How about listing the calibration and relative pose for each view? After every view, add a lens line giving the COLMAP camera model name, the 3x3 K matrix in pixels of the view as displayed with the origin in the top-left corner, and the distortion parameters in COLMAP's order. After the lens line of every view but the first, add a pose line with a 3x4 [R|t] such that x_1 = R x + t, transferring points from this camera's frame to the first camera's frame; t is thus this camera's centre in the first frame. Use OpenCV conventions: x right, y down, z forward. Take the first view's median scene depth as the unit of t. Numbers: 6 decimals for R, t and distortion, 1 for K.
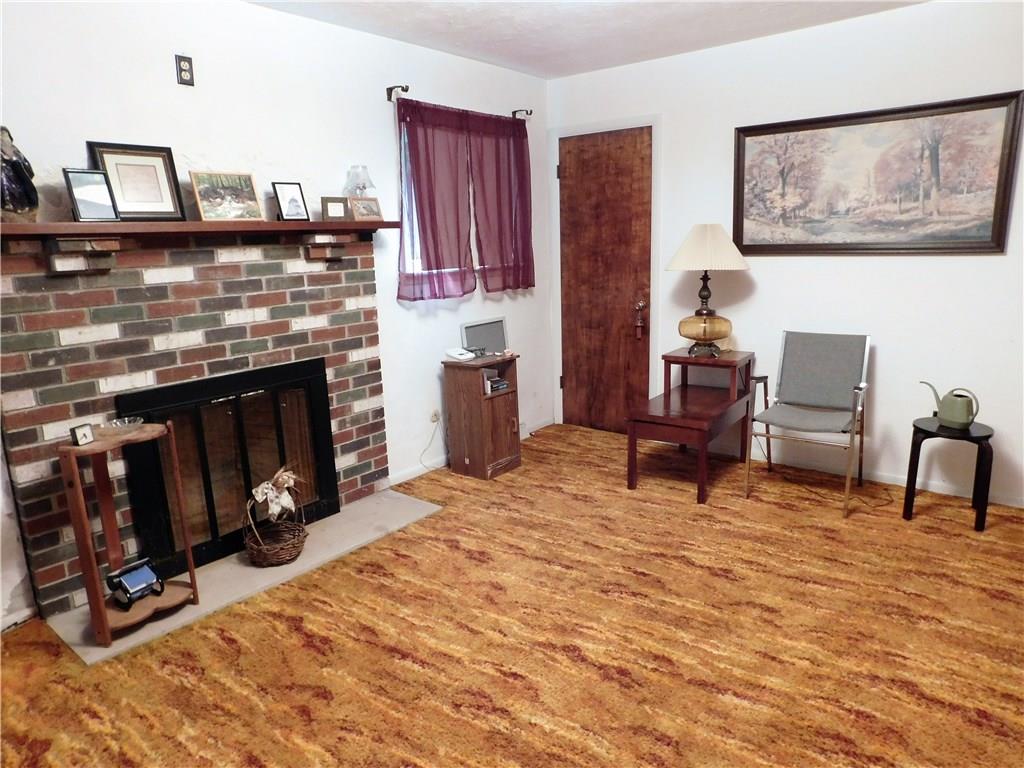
lens RADIAL K [[676.4, 0, 512.0], [0, 676.4, 384.0], [0, 0, 1]] dist [-0.076774, 0.057962]
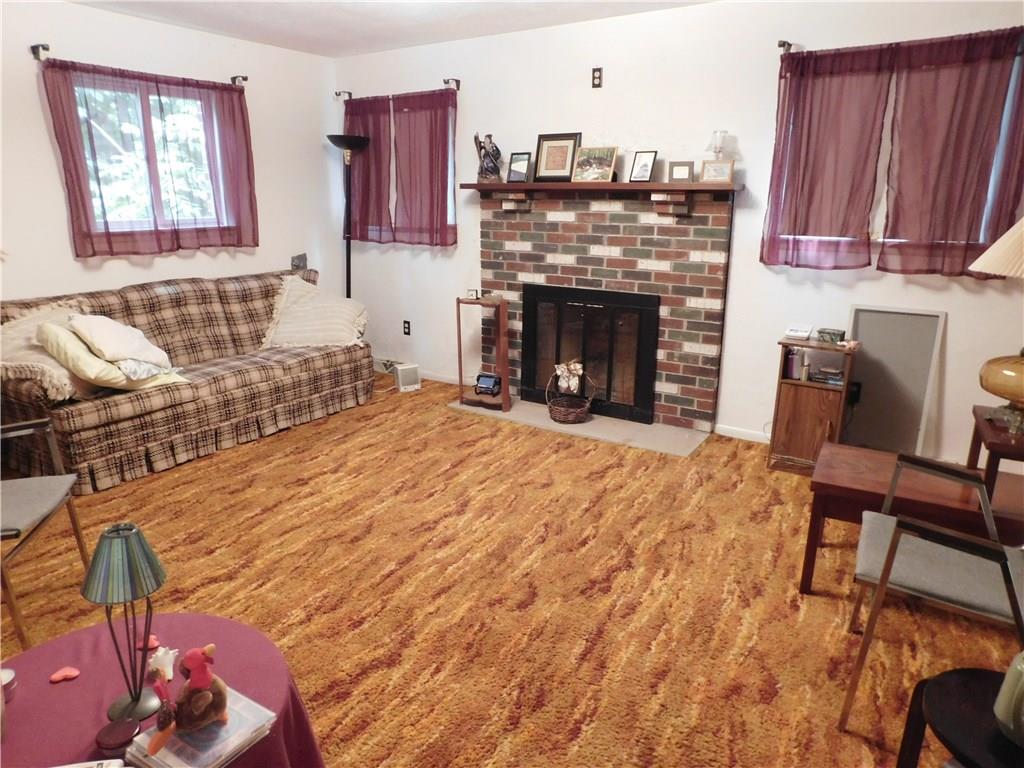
lens RADIAL K [[676.4, 0, 512.0], [0, 676.4, 384.0], [0, 0, 1]] dist [-0.076774, 0.057962]
pose [[0.101804, 0.292342, -0.950880, 0.976707], [-0.218258, 0.939121, 0.265360, -0.168211], [0.970567, 0.180522, 0.159412, 0.629331]]
